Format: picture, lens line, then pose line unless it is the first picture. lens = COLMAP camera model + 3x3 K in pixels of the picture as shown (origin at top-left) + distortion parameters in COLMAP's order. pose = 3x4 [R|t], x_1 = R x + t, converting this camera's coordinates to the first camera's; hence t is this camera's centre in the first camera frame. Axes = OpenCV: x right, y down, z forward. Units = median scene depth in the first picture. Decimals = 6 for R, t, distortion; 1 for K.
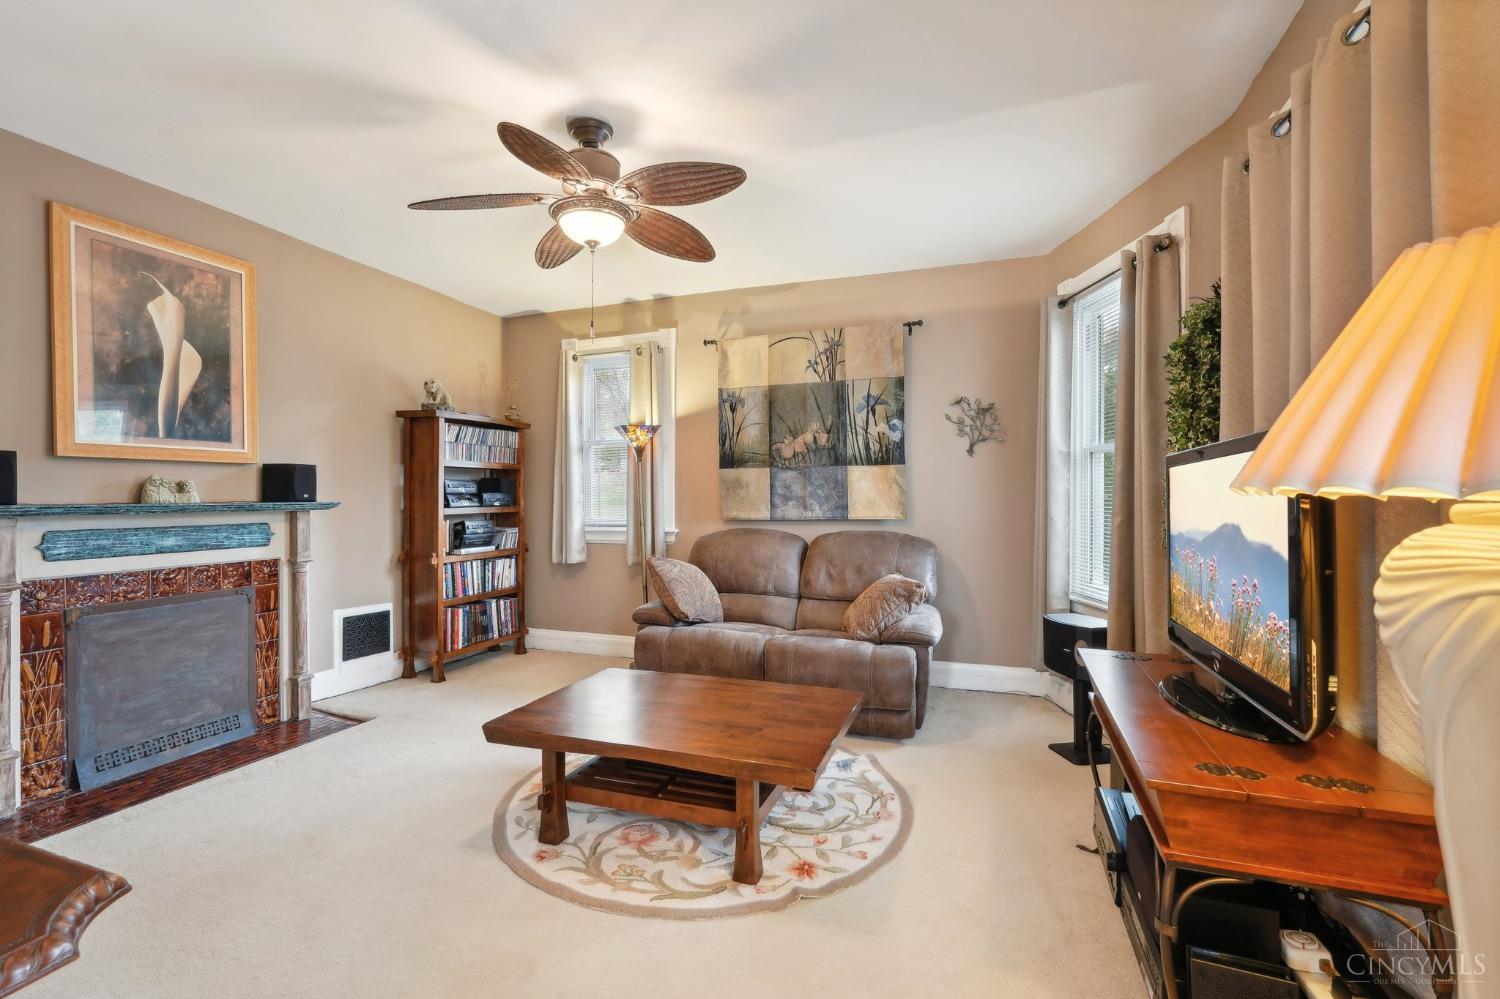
lens RADIAL K [[684.6, 0, 750.0], [0, 684.6, 499.5], [0, 0, 1]] dist [-0.002220, 0.000610]
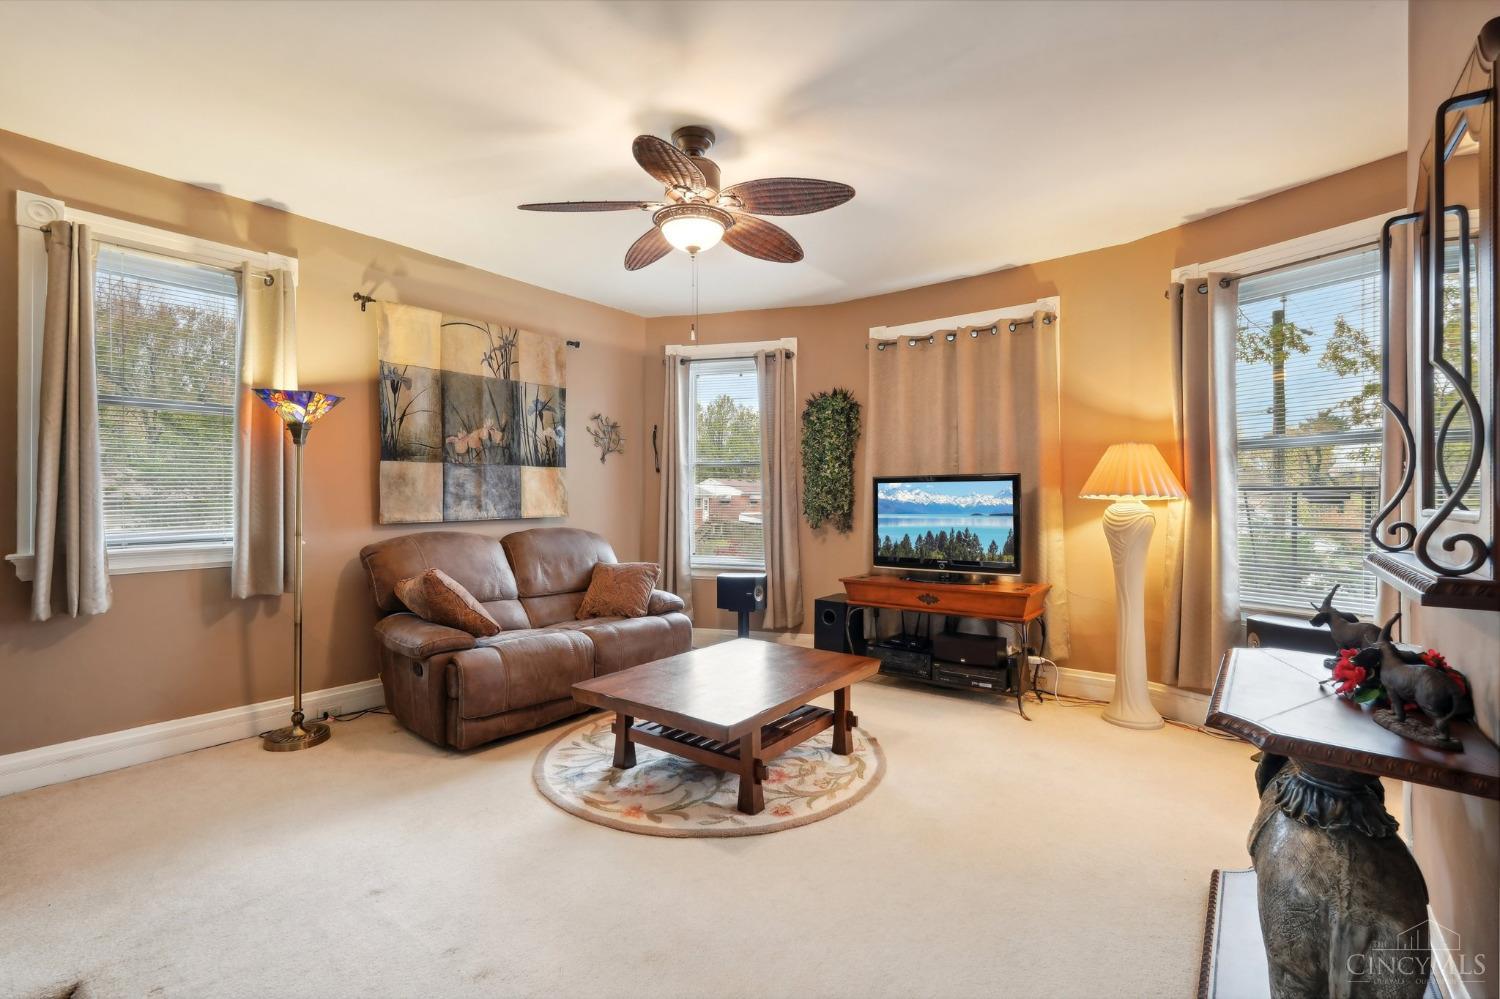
lens RADIAL K [[684.6, 0, 750.0], [0, 684.6, 499.5], [0, 0, 1]] dist [-0.002220, 0.000610]
pose [[0.281219, 0.000826, 0.959643, -0.732983], [0.004669, 0.999987, -0.002228, 0.004781], [-0.959632, 0.005107, 0.281211, 0.384100]]
